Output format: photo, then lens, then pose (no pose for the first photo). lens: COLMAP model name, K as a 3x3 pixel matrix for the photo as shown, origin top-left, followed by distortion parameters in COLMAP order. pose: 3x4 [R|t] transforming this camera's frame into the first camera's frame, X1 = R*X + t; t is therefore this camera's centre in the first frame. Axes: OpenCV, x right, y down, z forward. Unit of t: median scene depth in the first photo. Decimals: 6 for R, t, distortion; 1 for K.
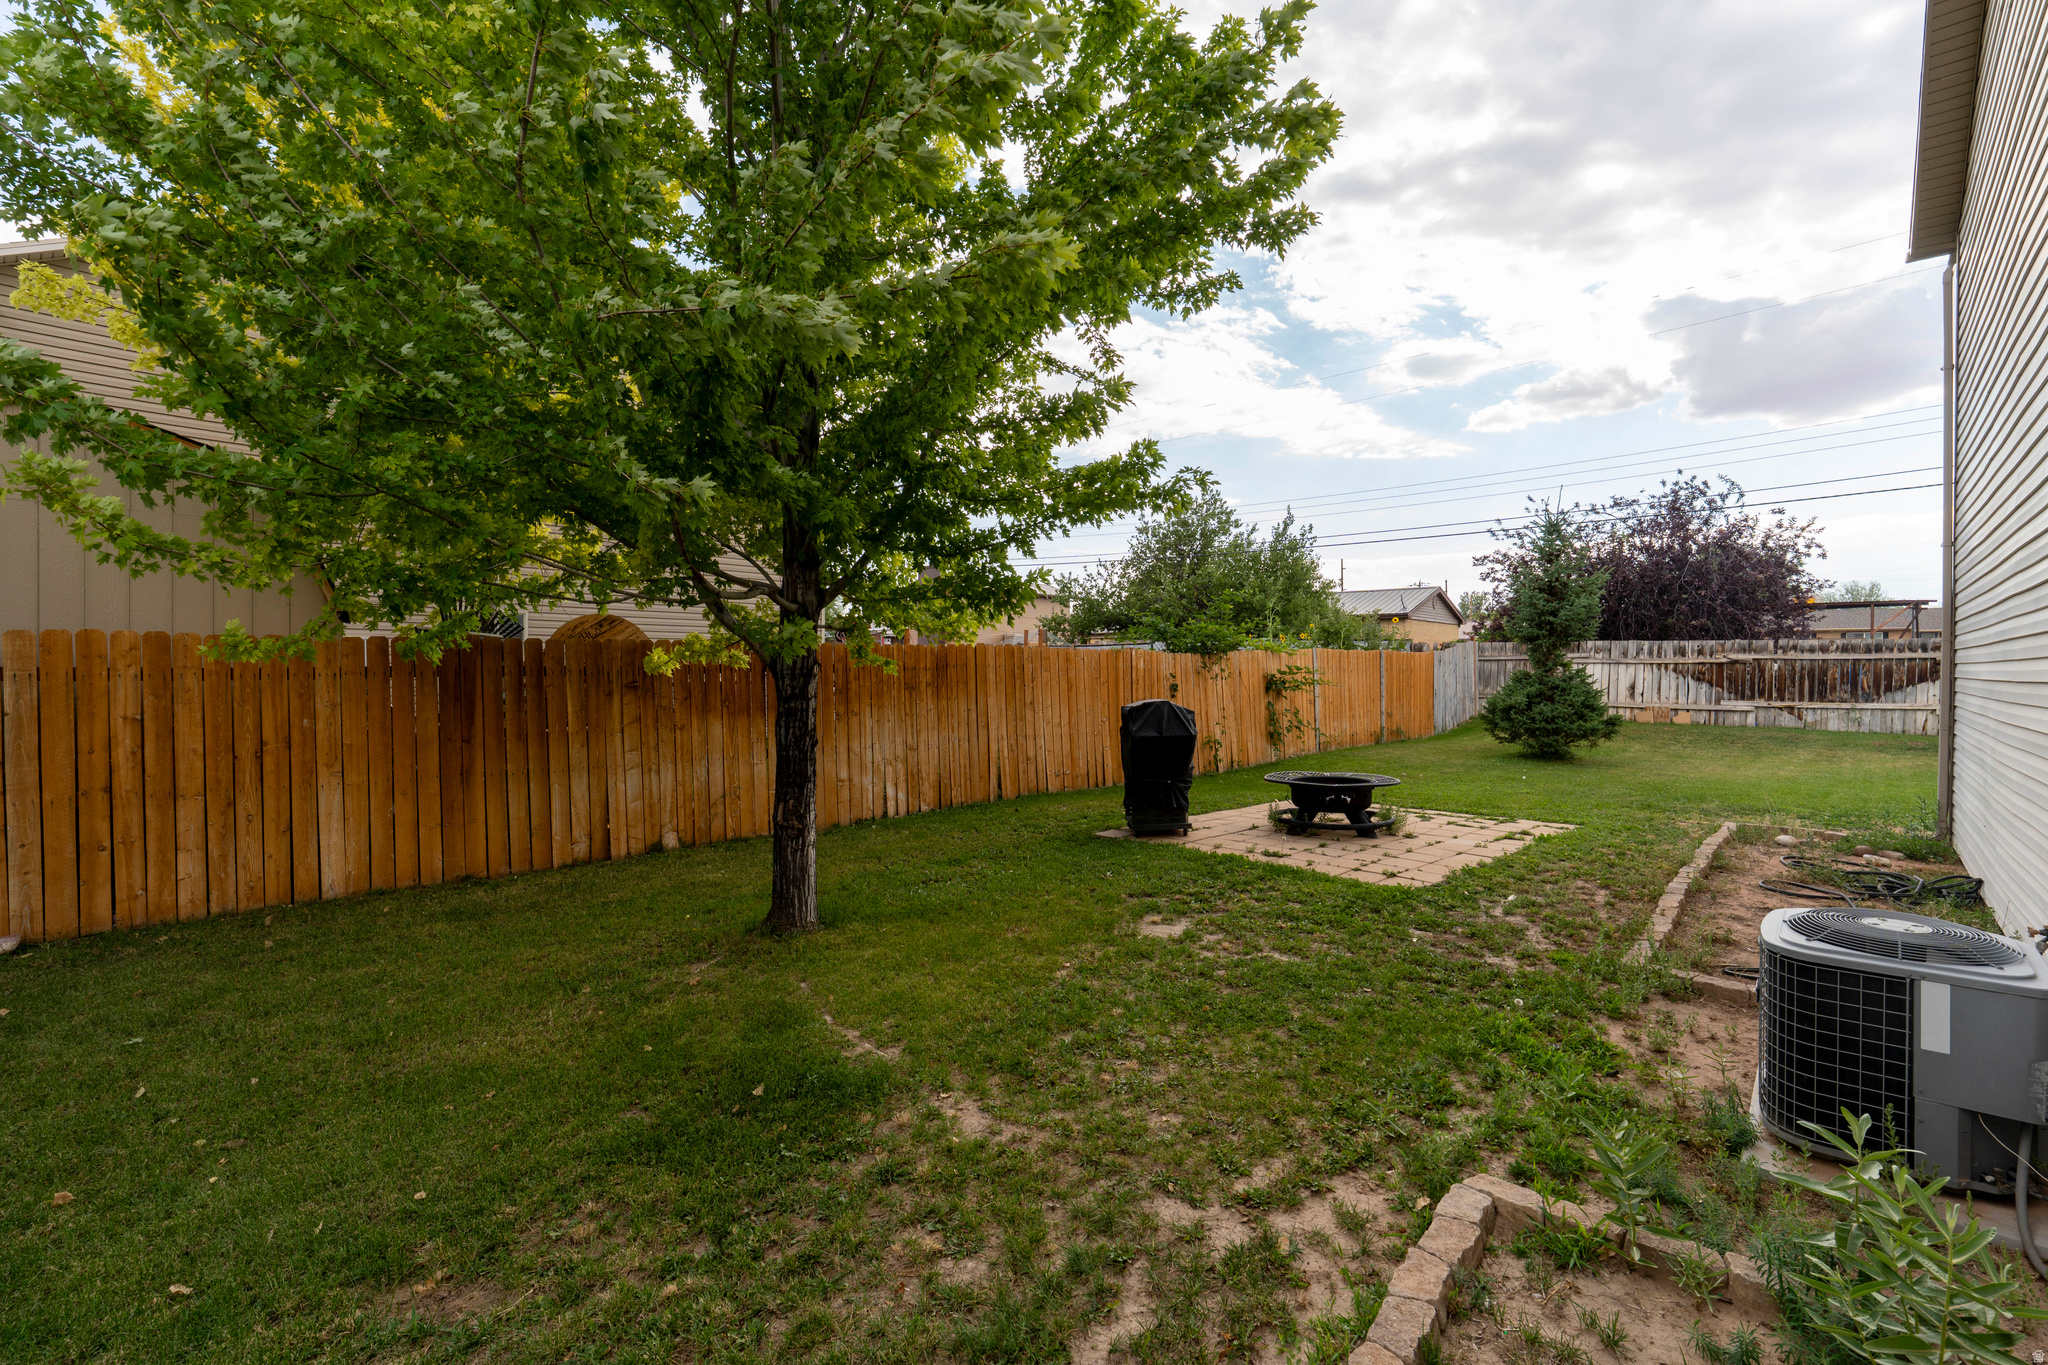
lens RADIAL K [[911.5, 0, 1027.5], [0, 911.5, 673.5], [0, 0, 1]] dist [-0.000051, 0.000303]
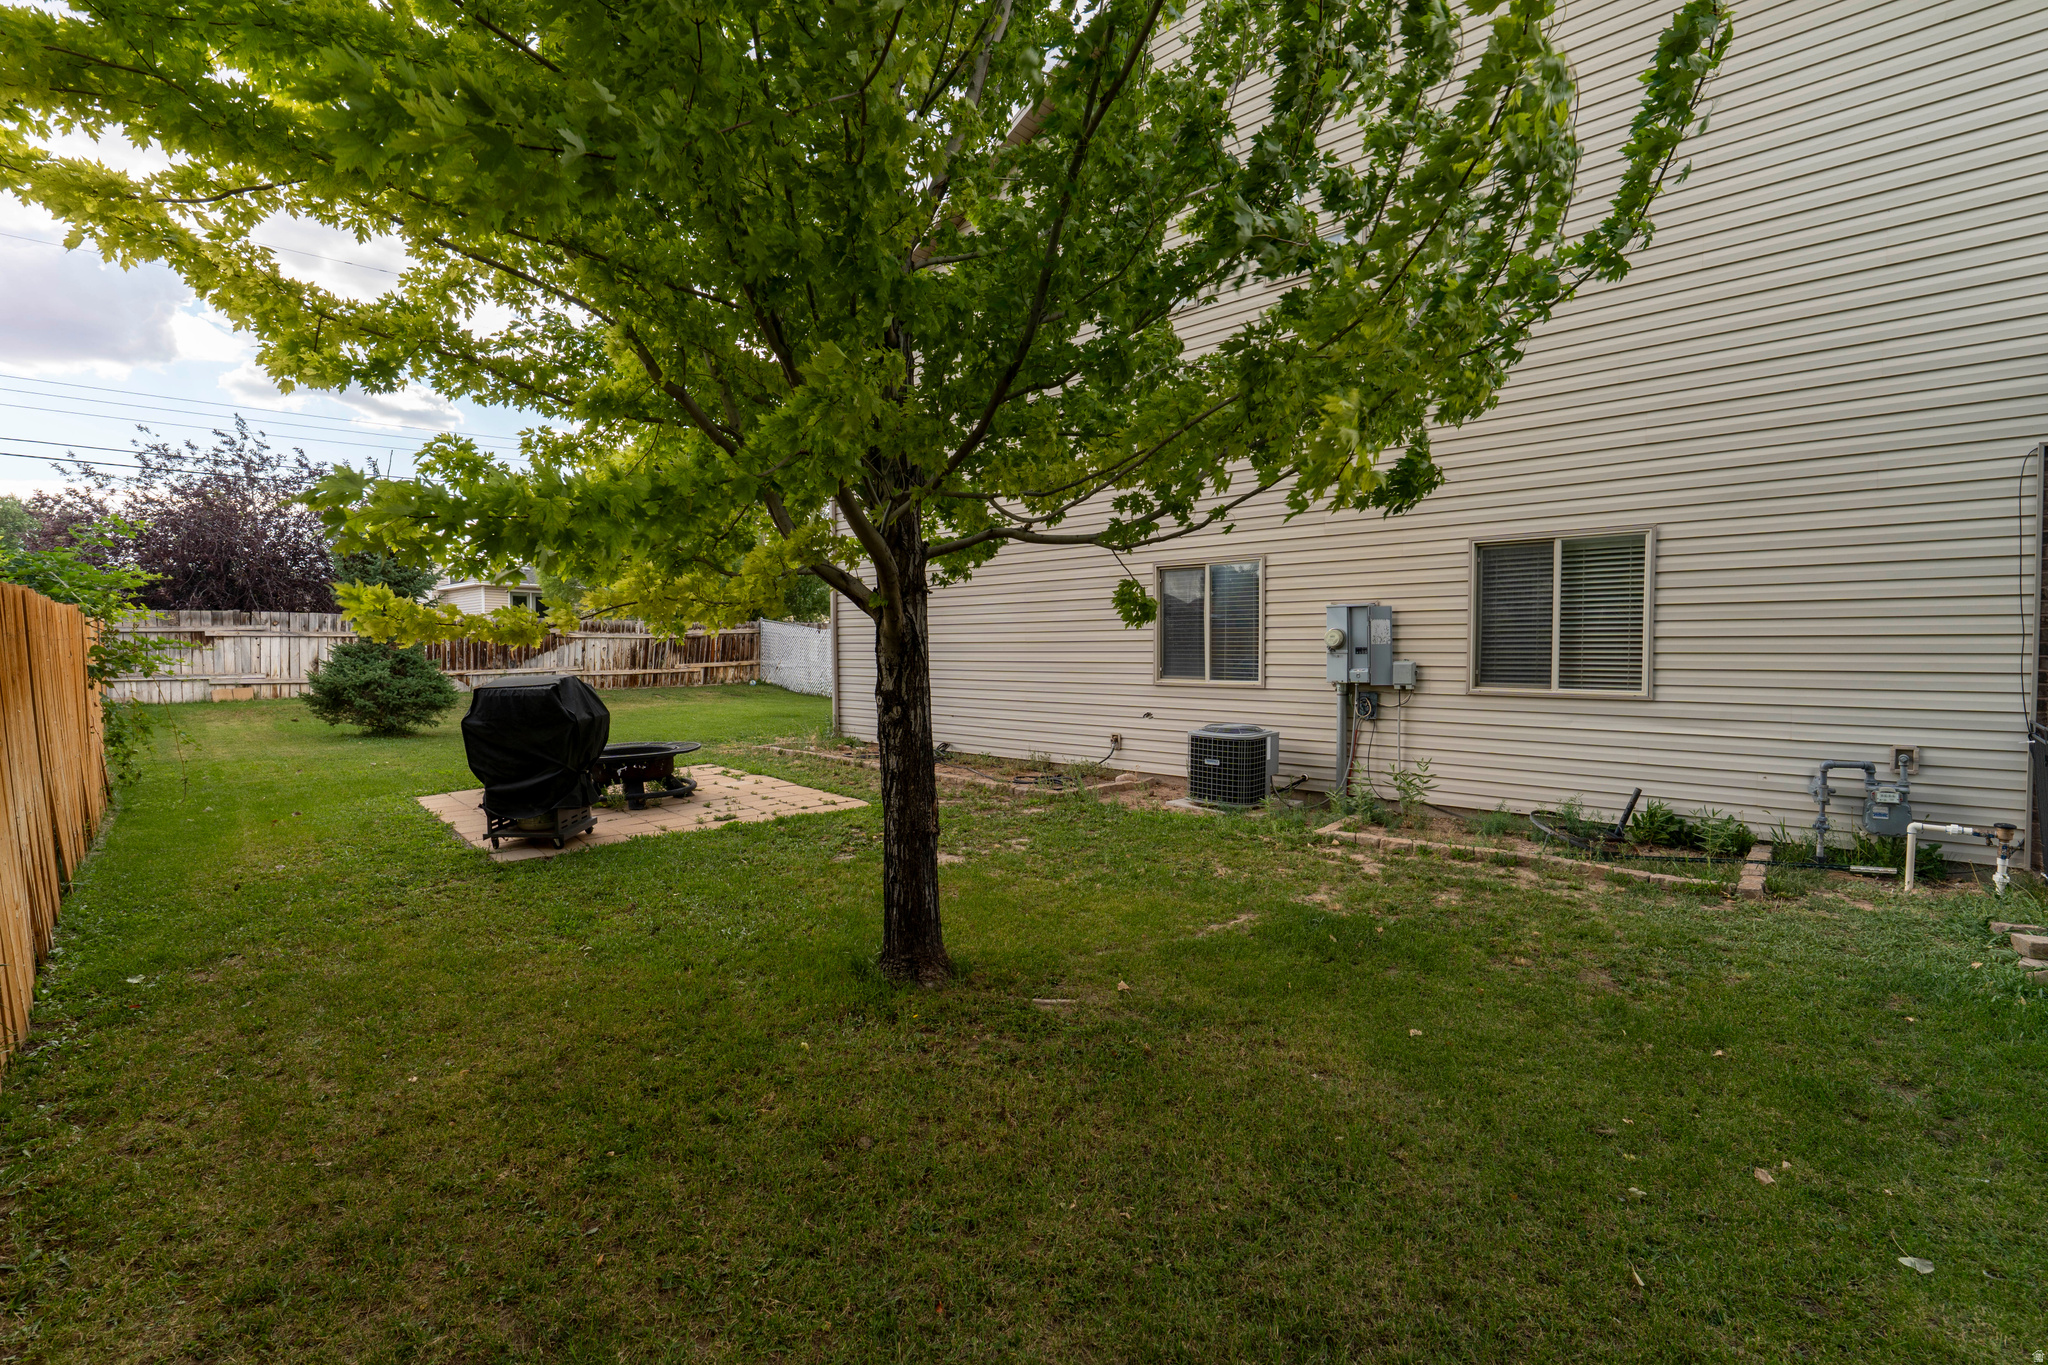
lens RADIAL K [[911.5, 0, 1027.5], [0, 911.5, 673.5], [0, 0, 1]] dist [-0.000051, 0.000303]
pose [[-0.003298, -0.037841, 0.999278, -0.315670], [0.011242, 0.999219, 0.037876, -0.000595], [-0.999931, 0.011359, -0.002870, 0.278651]]
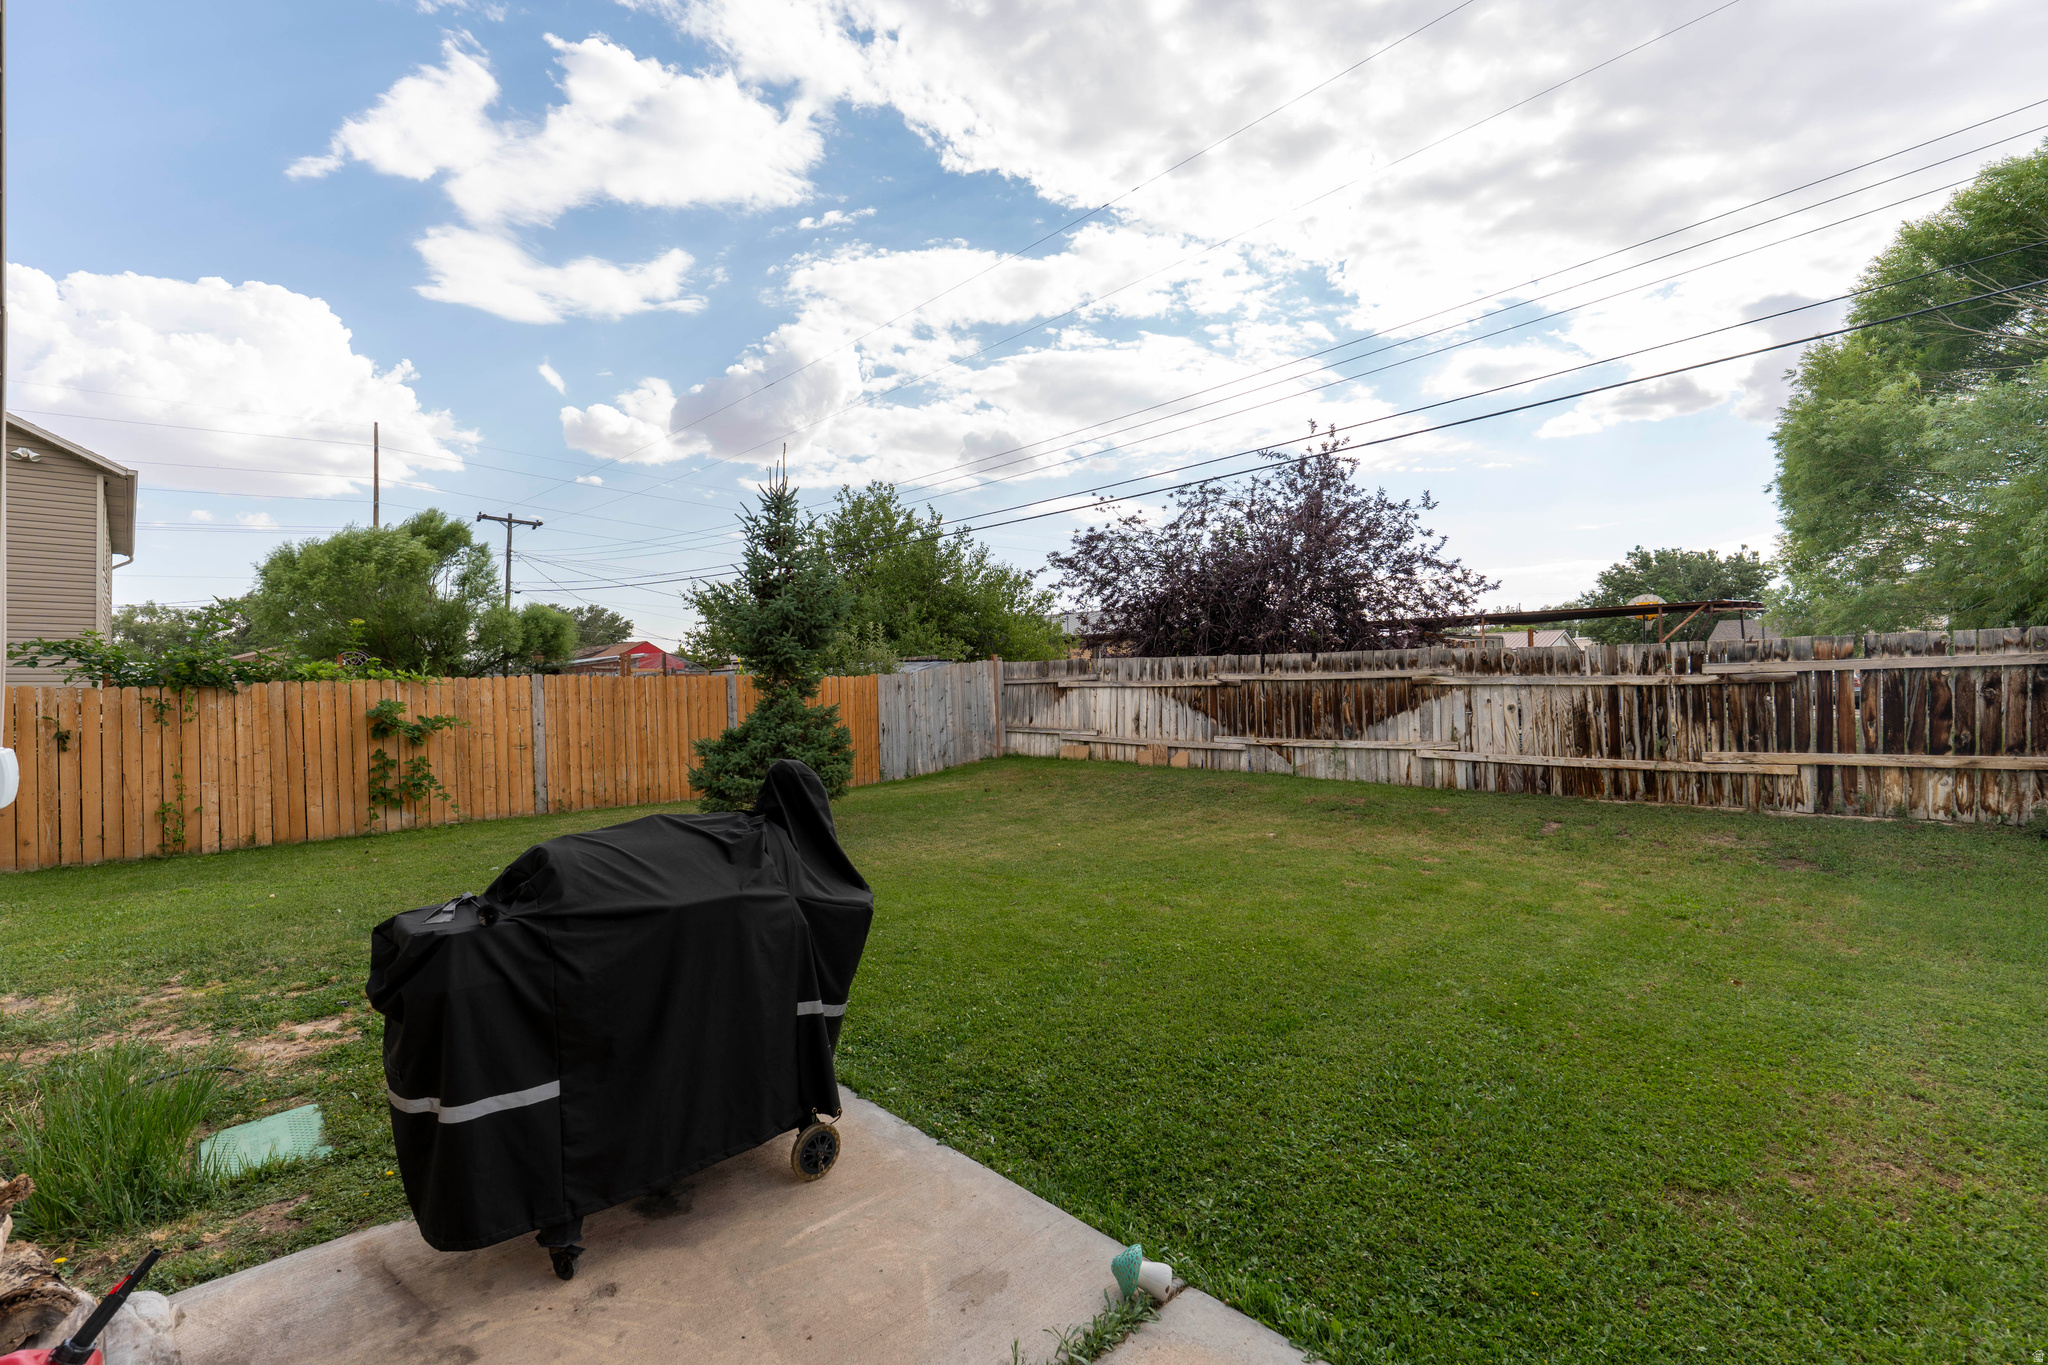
lens RADIAL K [[922.4, 0, 1024.0], [0, 922.4, 682.5], [0, 0, 1]] dist [0.000774, -0.000231]
pose [[0.997802, -0.009551, -0.065570, 0.668790], [0.008483, 0.999827, -0.016537, -0.003206], [0.065717, 0.015944, 0.997711, 0.238160]]
